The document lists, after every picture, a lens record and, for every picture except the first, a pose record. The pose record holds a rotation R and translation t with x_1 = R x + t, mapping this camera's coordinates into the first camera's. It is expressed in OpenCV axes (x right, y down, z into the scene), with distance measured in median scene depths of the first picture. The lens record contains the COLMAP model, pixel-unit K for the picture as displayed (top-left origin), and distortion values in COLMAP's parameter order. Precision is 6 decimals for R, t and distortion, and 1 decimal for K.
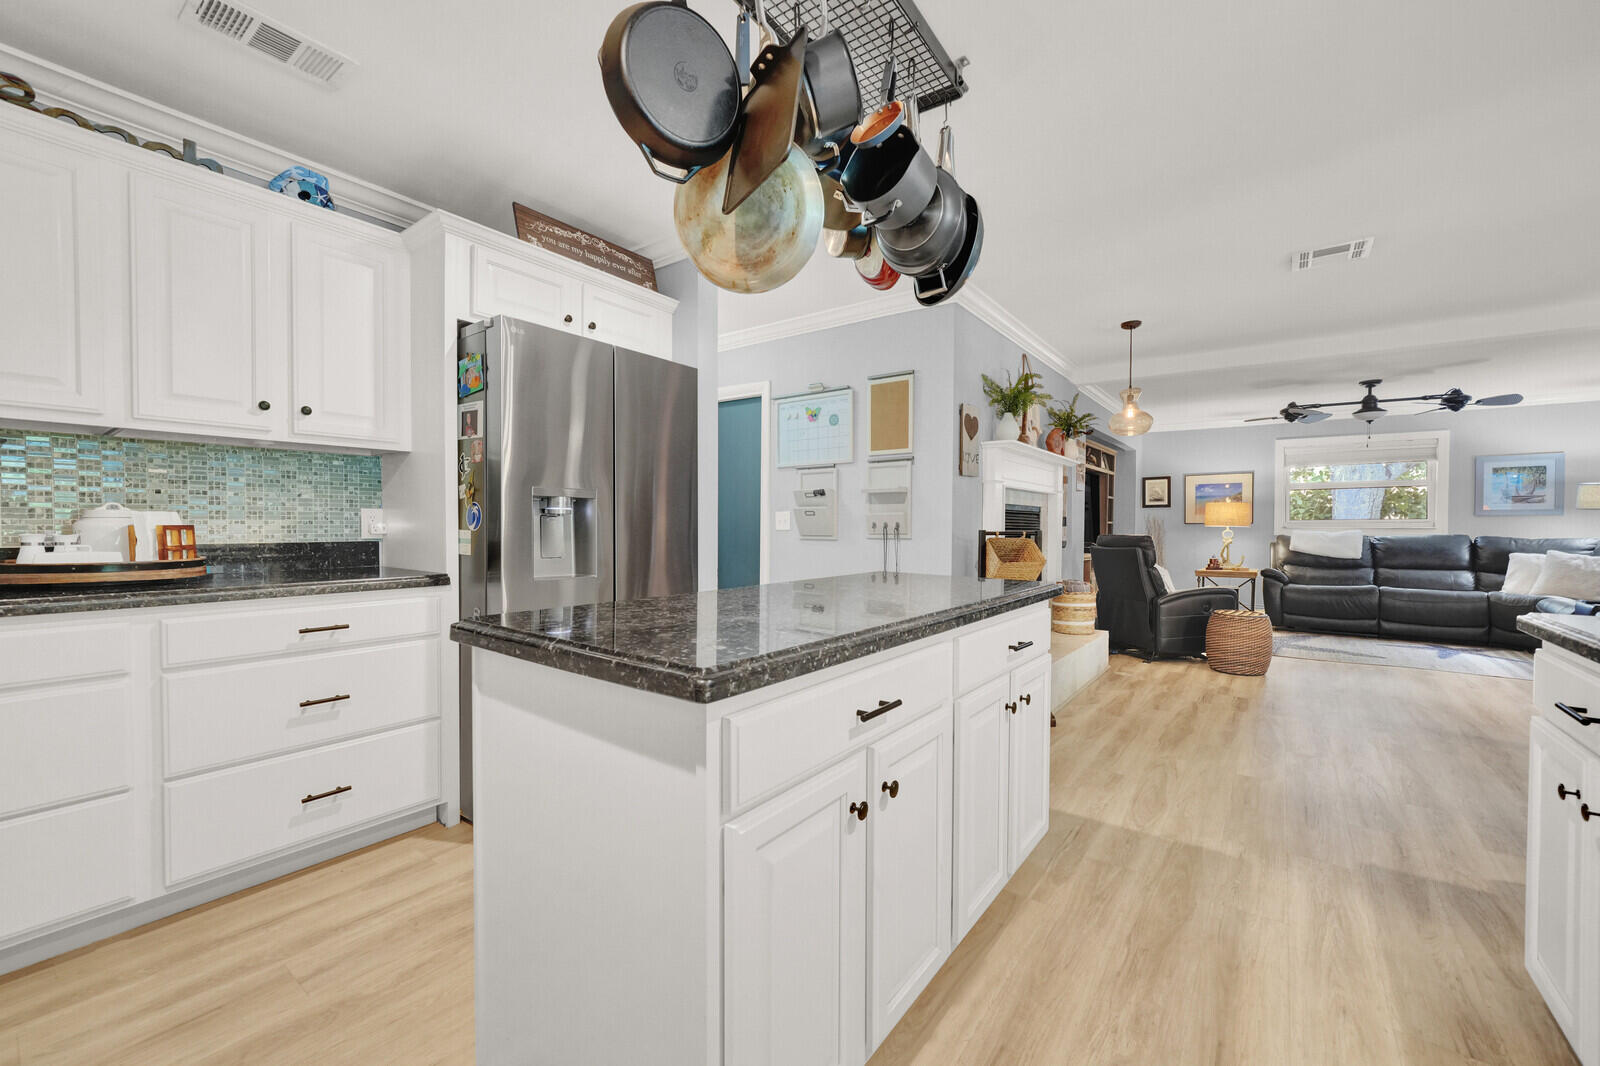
lens RADIAL K [[665.1, 0, 800.0], [0, 665.1, 533.0], [0, 0, 1]] dist [-0.001626, 0.000699]
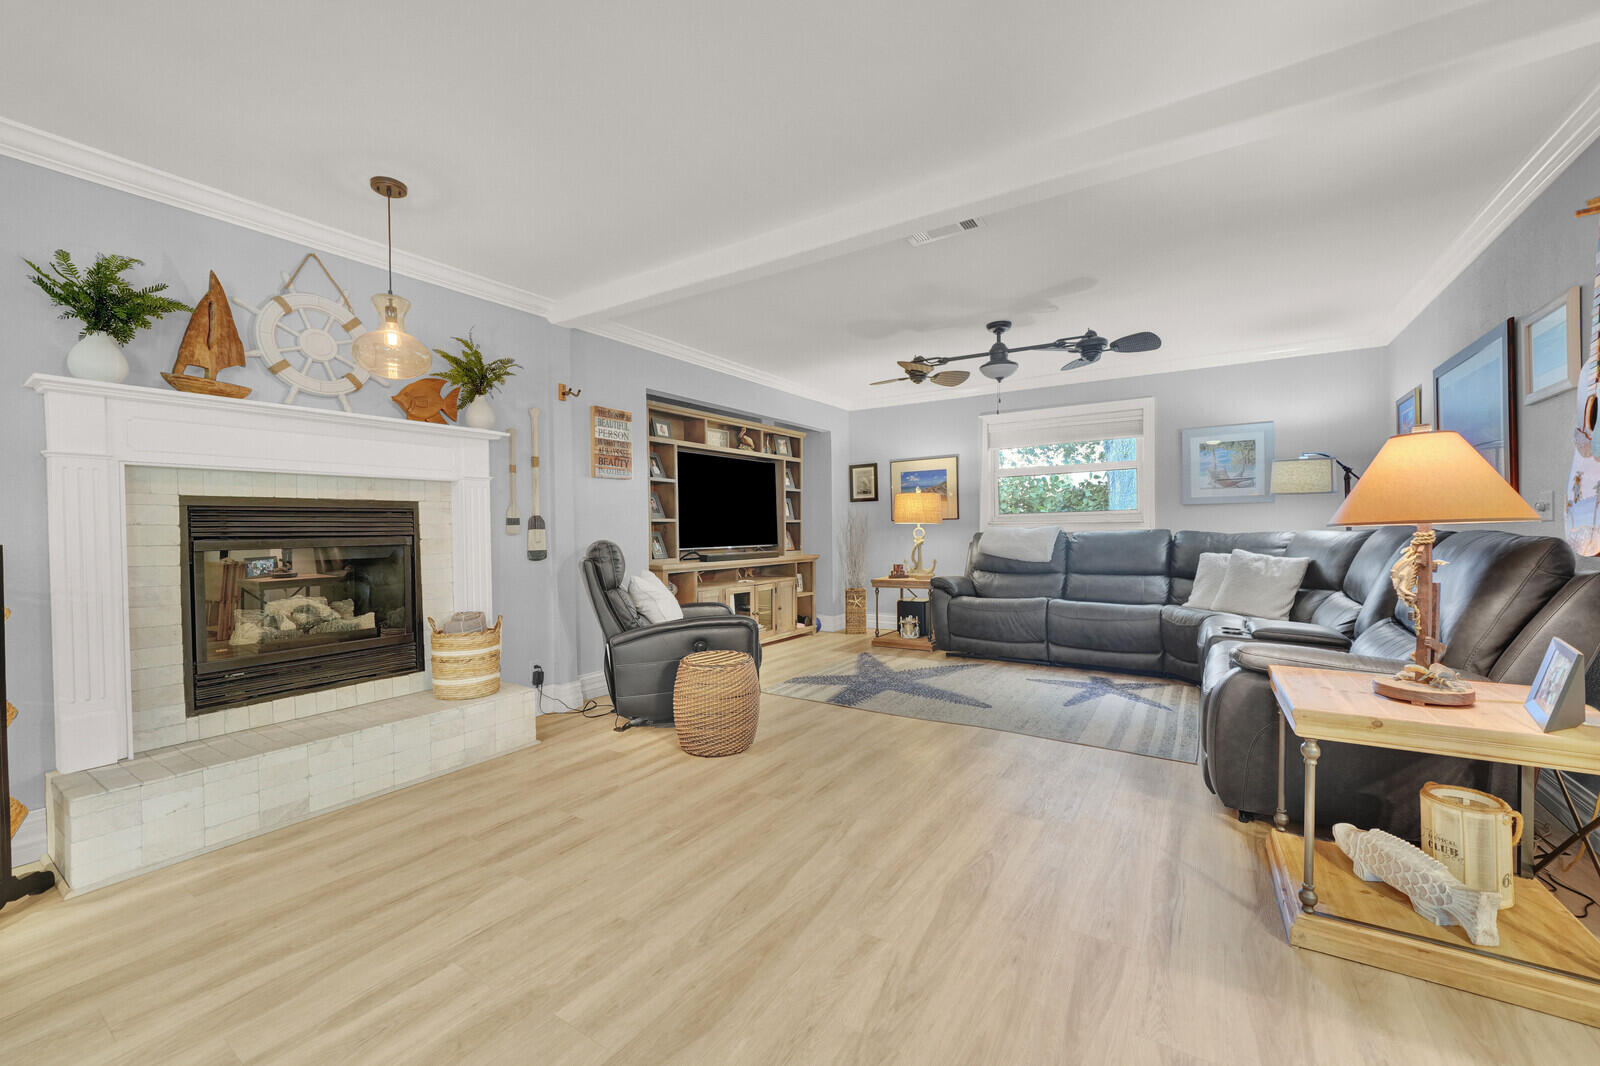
lens RADIAL K [[644.9, 0, 800.0], [0, 644.9, 533.0], [0, 0, 1]] dist [-0.011868, 0.000169]
pose [[0.998196, -0.018354, 0.057171, 0.539536], [0.018440, 0.999829, -0.000988, -0.000327], [-0.057143, 0.002040, 0.998364, 0.274166]]
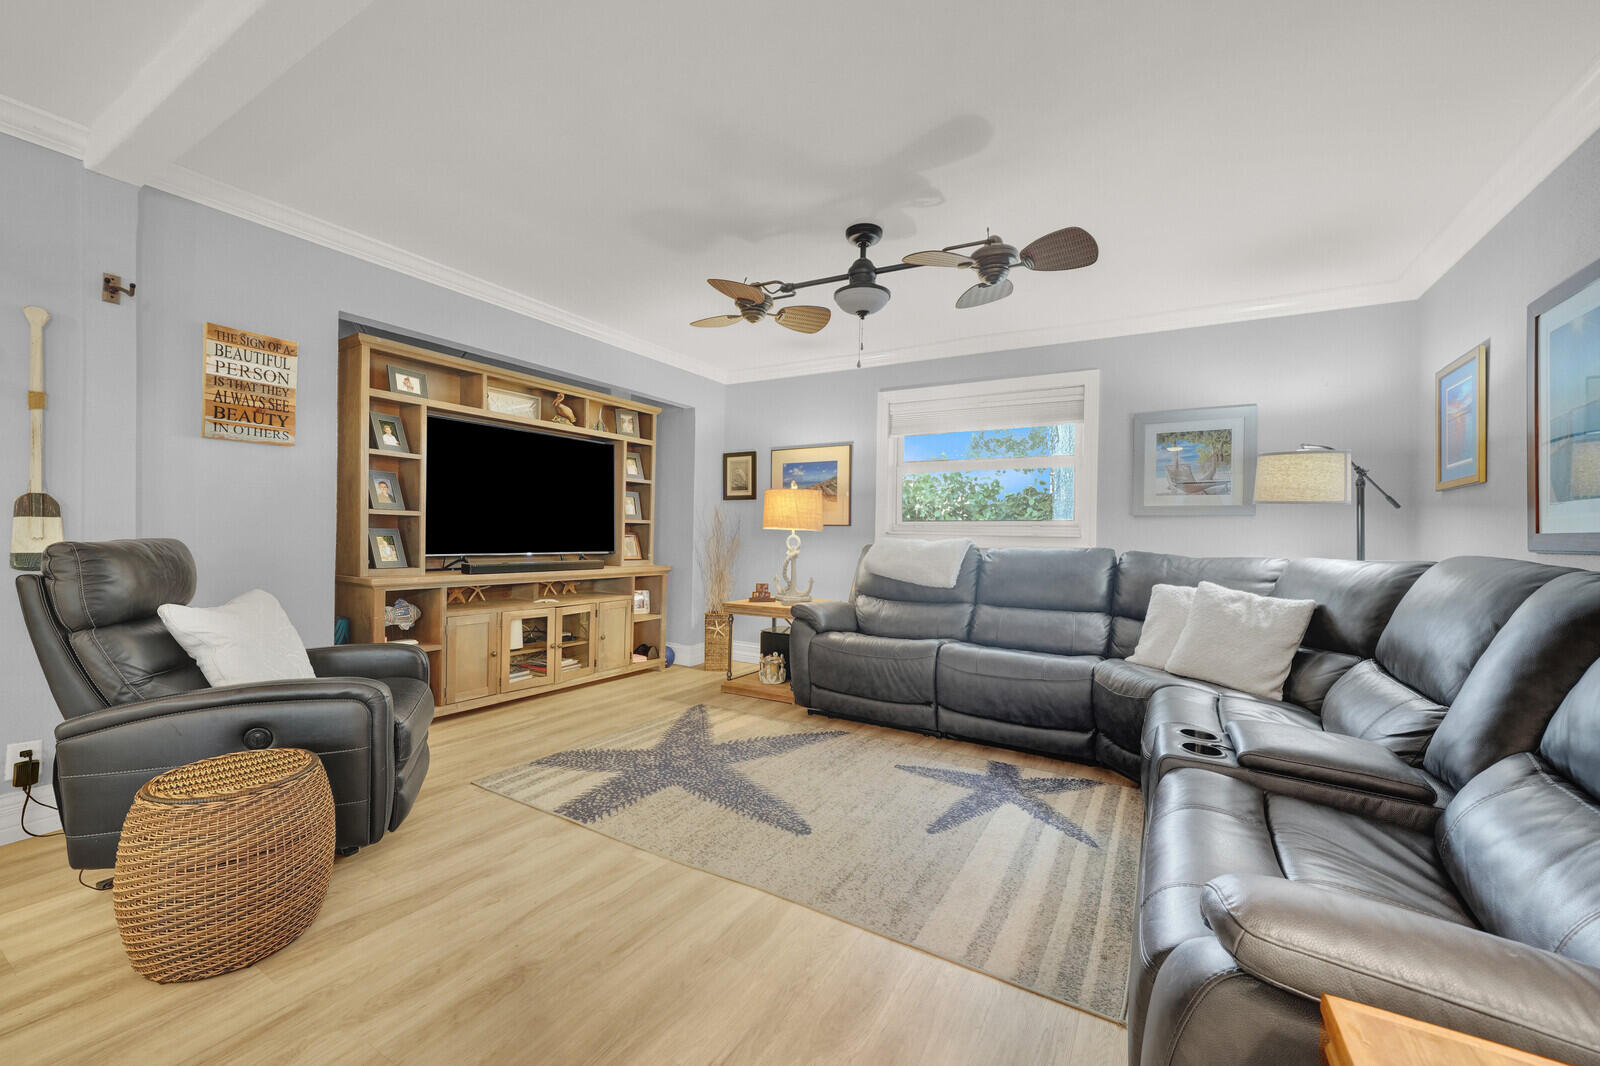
lens RADIAL K [[644.9, 0, 800.0], [0, 644.9, 533.0], [0, 0, 1]] dist [-0.011868, 0.000169]
pose [[0.994456, 0.014048, 0.104207, 0.696196], [-0.013299, 0.999881, -0.007879, -0.002837], [-0.104306, 0.006449, 0.994524, 0.489546]]
